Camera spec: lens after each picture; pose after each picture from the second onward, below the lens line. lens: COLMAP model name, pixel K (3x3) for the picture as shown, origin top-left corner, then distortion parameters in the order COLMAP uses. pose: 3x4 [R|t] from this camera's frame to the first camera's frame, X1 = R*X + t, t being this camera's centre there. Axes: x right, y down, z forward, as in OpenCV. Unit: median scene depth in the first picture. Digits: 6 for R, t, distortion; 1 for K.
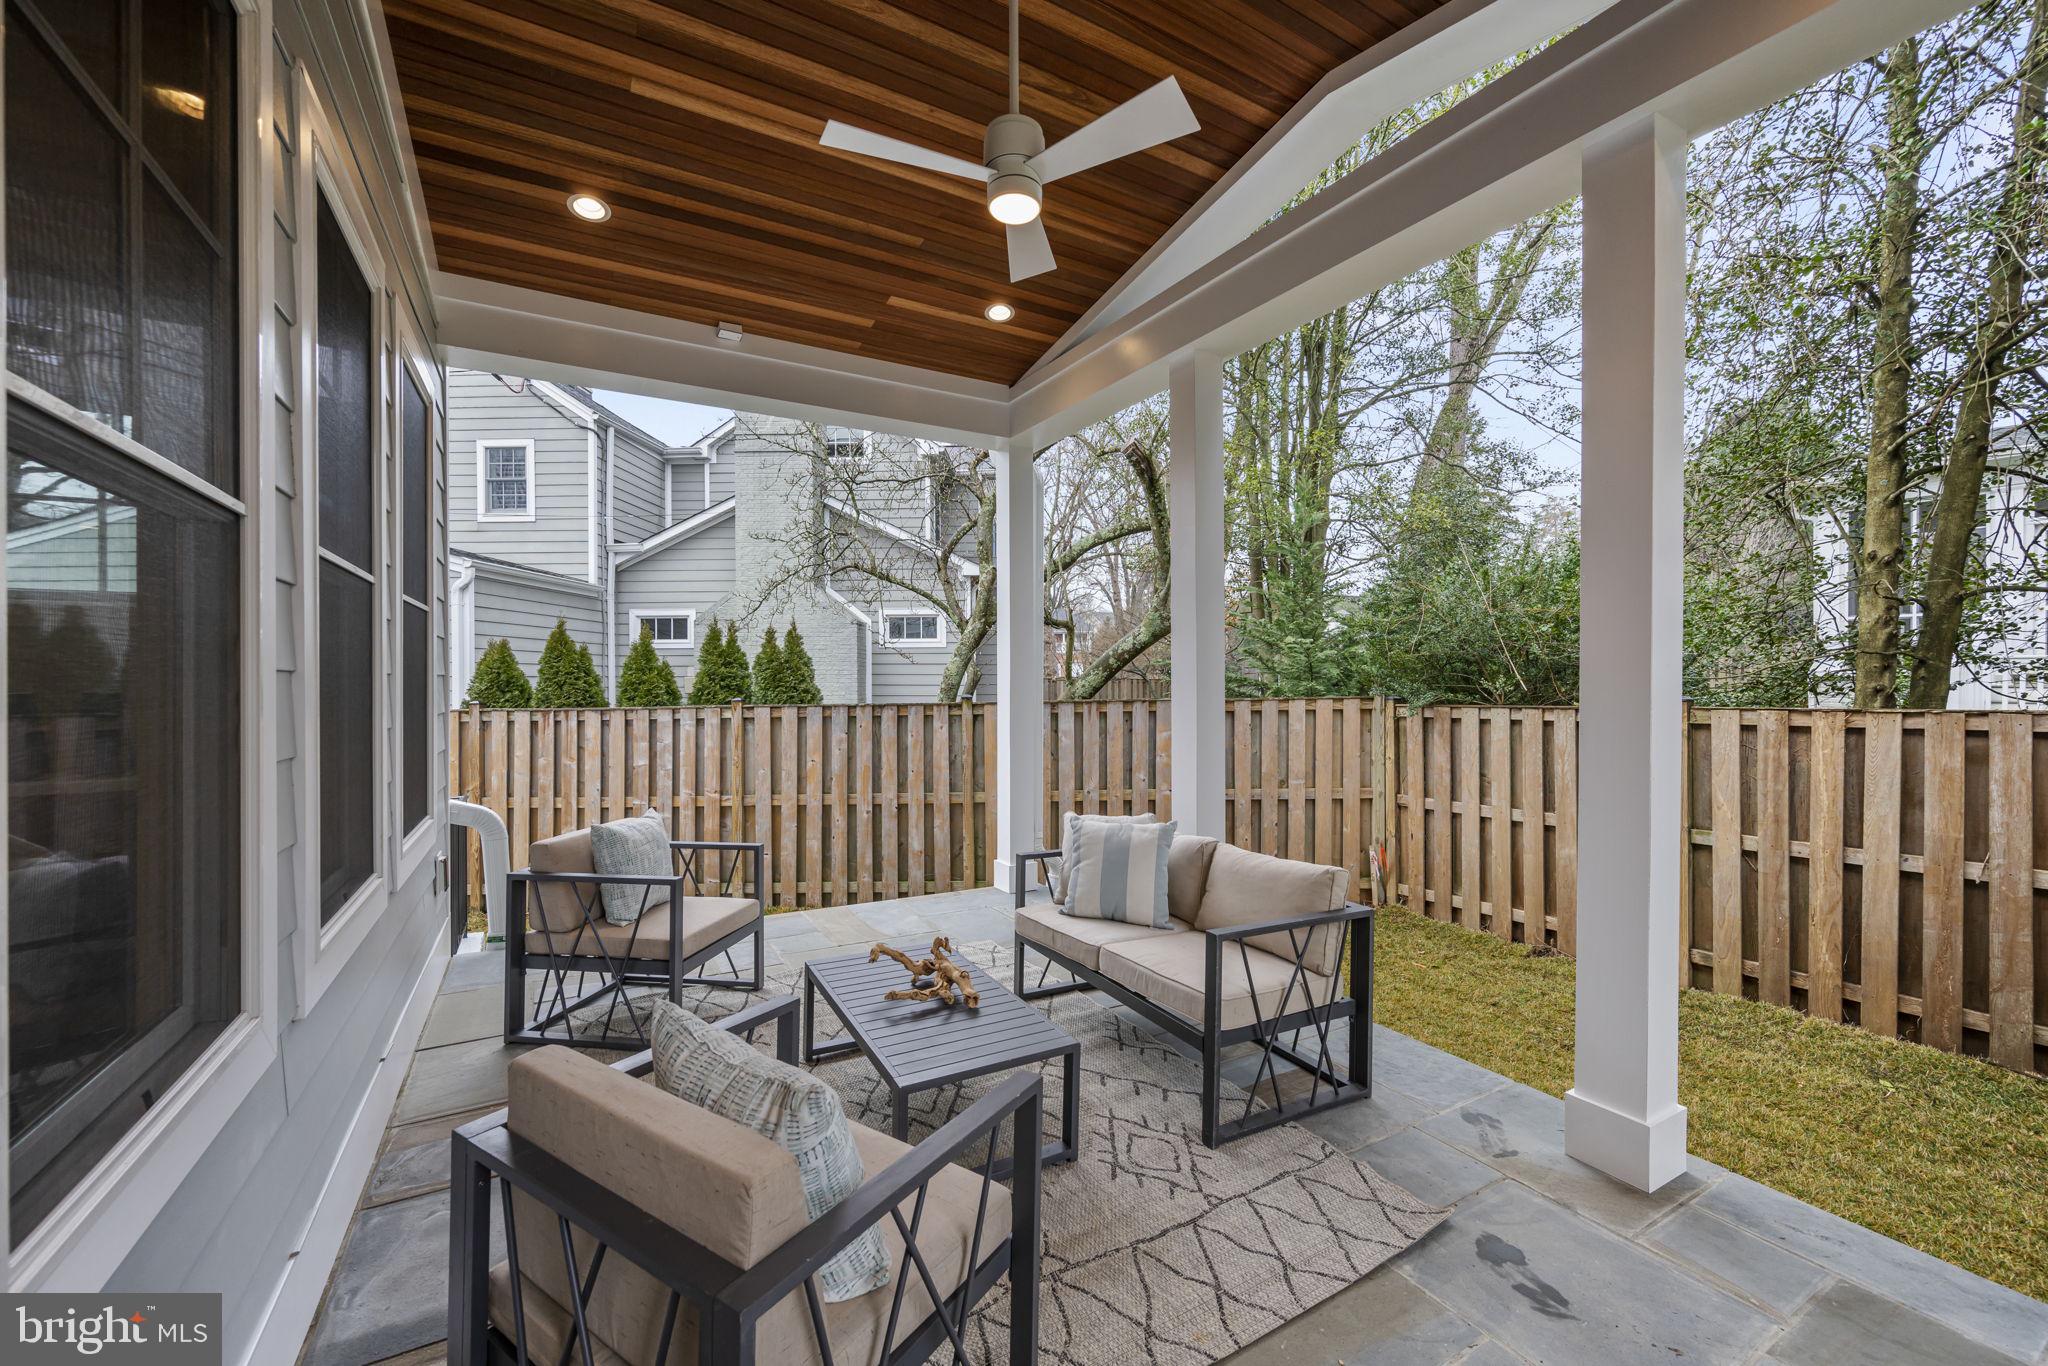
lens RADIAL K [[818.1, 0, 1016.5], [0, 818.1, 689.8], [0, 0, 1]] dist [0.003028, 0.000025]
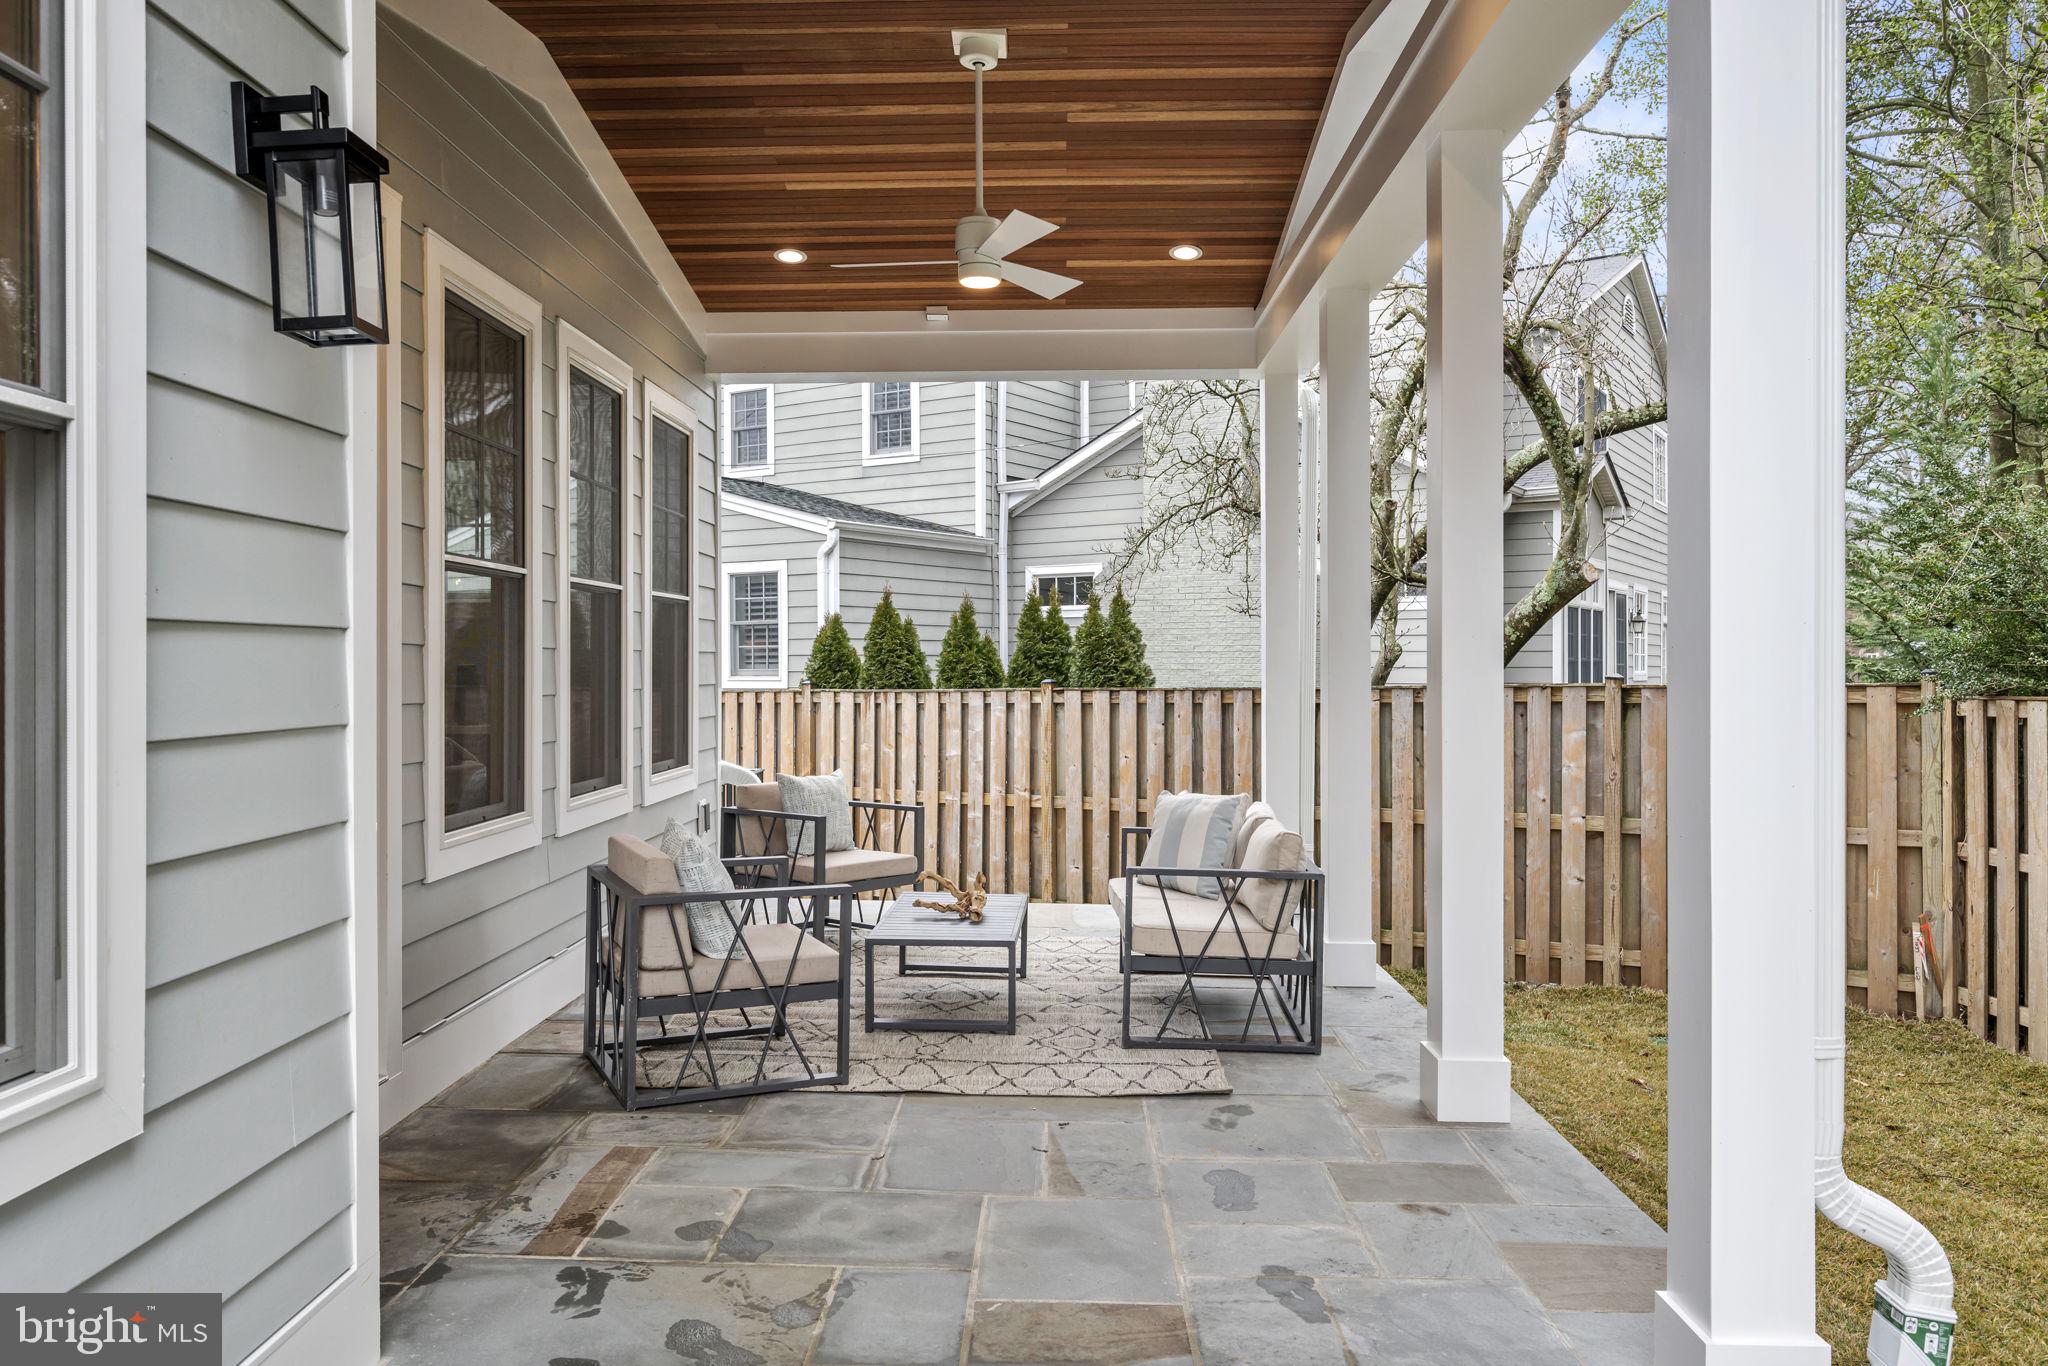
lens RADIAL K [[1564.9, 0, 1024.8], [0, 1564.9, 672.0], [0, 0, 1]] dist [0.014621, 0.001075]
pose [[0.846180, 0.003723, -0.532884, 0.493716], [-0.007660, 0.999957, -0.005176, 0.011130], [0.532842, 0.008462, 0.846173, -0.370848]]
